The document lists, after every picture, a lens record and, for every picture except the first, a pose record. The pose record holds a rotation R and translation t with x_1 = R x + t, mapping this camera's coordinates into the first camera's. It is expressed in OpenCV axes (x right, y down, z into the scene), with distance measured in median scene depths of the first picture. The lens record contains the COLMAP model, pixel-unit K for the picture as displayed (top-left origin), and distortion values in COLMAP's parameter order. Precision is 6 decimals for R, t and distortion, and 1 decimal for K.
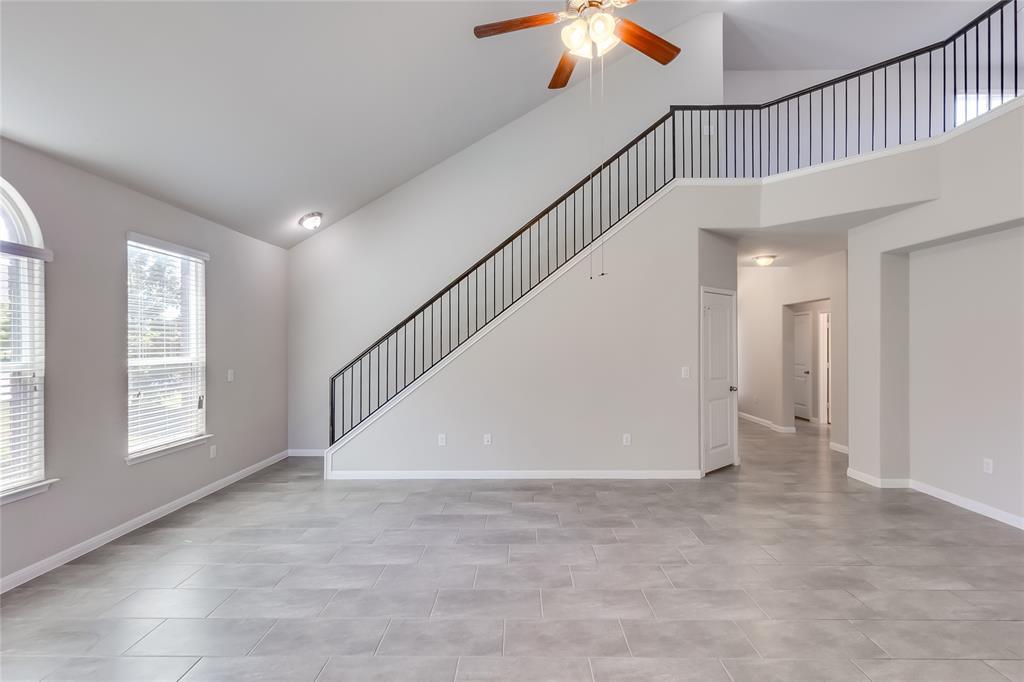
lens RADIAL K [[462.4, 0, 515.4], [0, 462.4, 343.0], [0, 0, 1]] dist [0.003825, 0.000087]
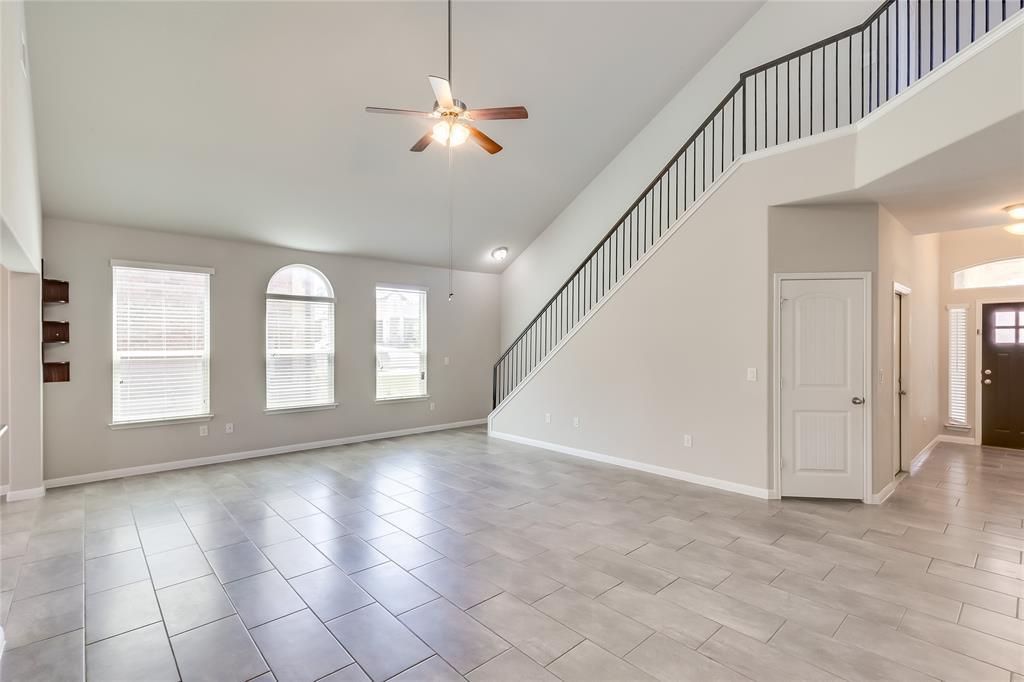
lens RADIAL K [[473.5, 0, 512.0], [0, 473.5, 341.0], [0, 0, 1]] dist [0.000265, 0.000077]
pose [[0.679450, 0.000879, -0.733721, 0.796549], [-0.000003, 0.999999, 0.001195, -0.000661], [0.733721, -0.000810, 0.679450, 0.065475]]
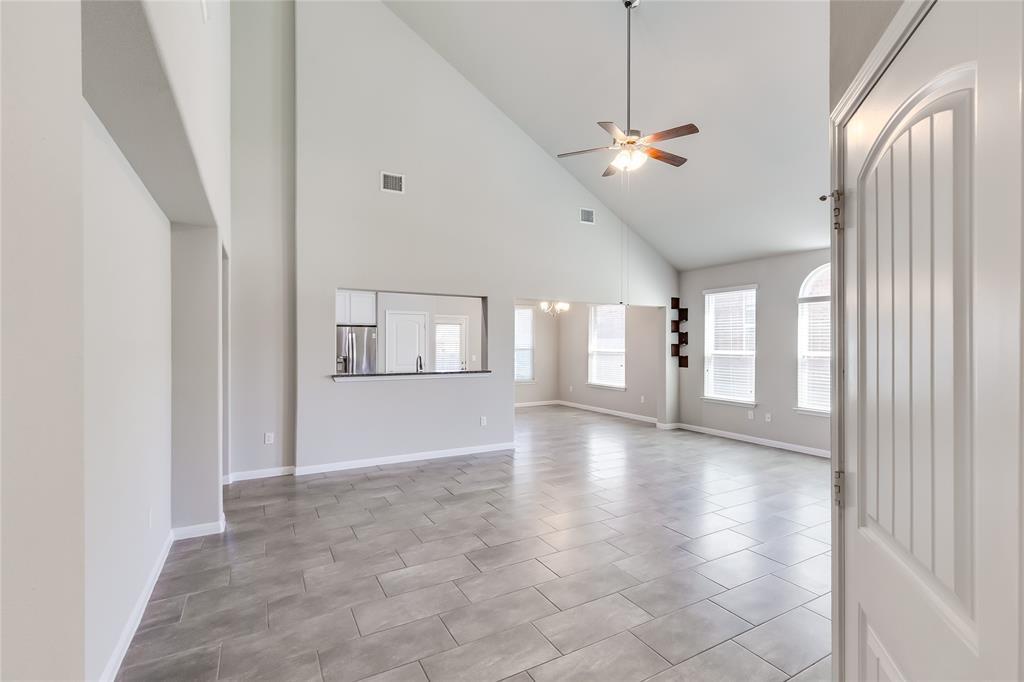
lens RADIAL K [[462.4, 0, 515.4], [0, 462.4, 343.0], [0, 0, 1]] dist [0.003825, 0.000087]
pose [[-0.868871, 0.002171, -0.495033, 0.759988], [0.003117, 0.999995, -0.001084, -0.001118], [0.495028, -0.002485, -0.868873, 1.268613]]
